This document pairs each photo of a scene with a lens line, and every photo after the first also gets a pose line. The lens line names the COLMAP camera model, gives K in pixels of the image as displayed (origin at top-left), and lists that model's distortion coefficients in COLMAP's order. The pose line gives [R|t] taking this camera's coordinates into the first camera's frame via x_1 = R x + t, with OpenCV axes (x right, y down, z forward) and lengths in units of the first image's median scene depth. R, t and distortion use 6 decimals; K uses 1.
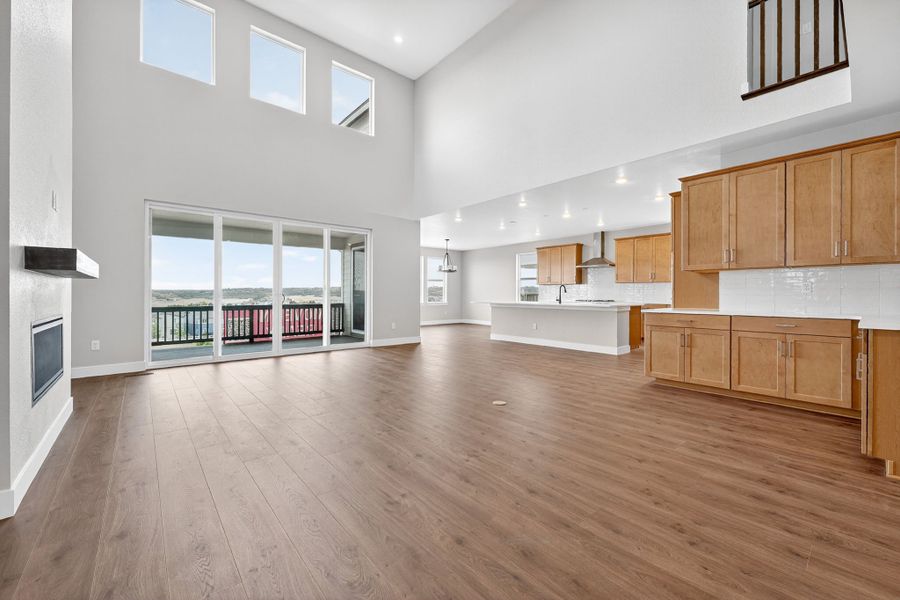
lens RADIAL K [[363.5, 0, 452.0], [0, 363.5, 296.3], [0, 0, 1]] dist [0.000500, -0.000761]
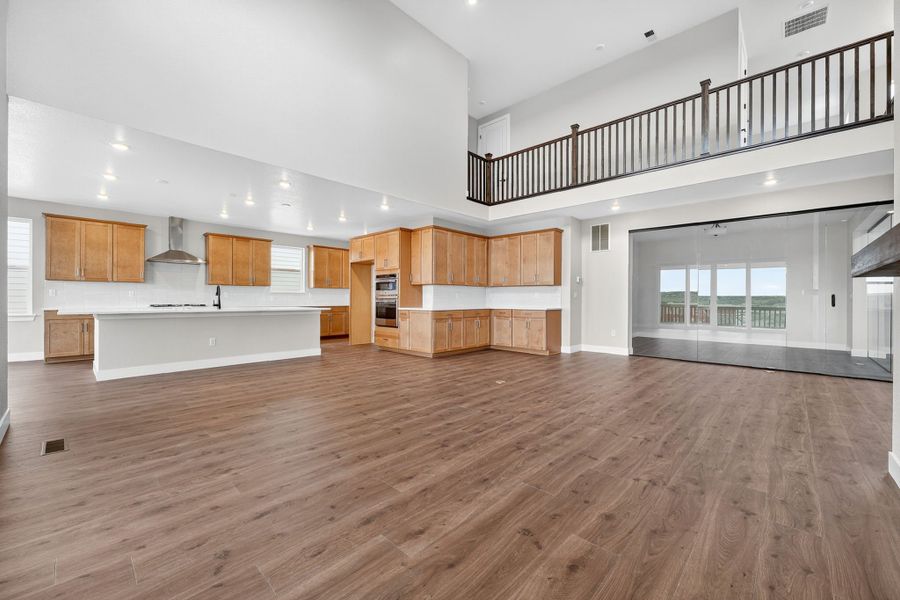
lens RADIAL K [[353.0, 0, 451.4], [0, 353.0, 304.7], [0, 0, 1]] dist [-0.010840, 0.000942]
pose [[-0.108141, -0.015625, 0.994013, -0.677840], [0.001591, 0.999872, 0.015890, -0.001882], [-0.994134, 0.003300, -0.108102, 0.804192]]
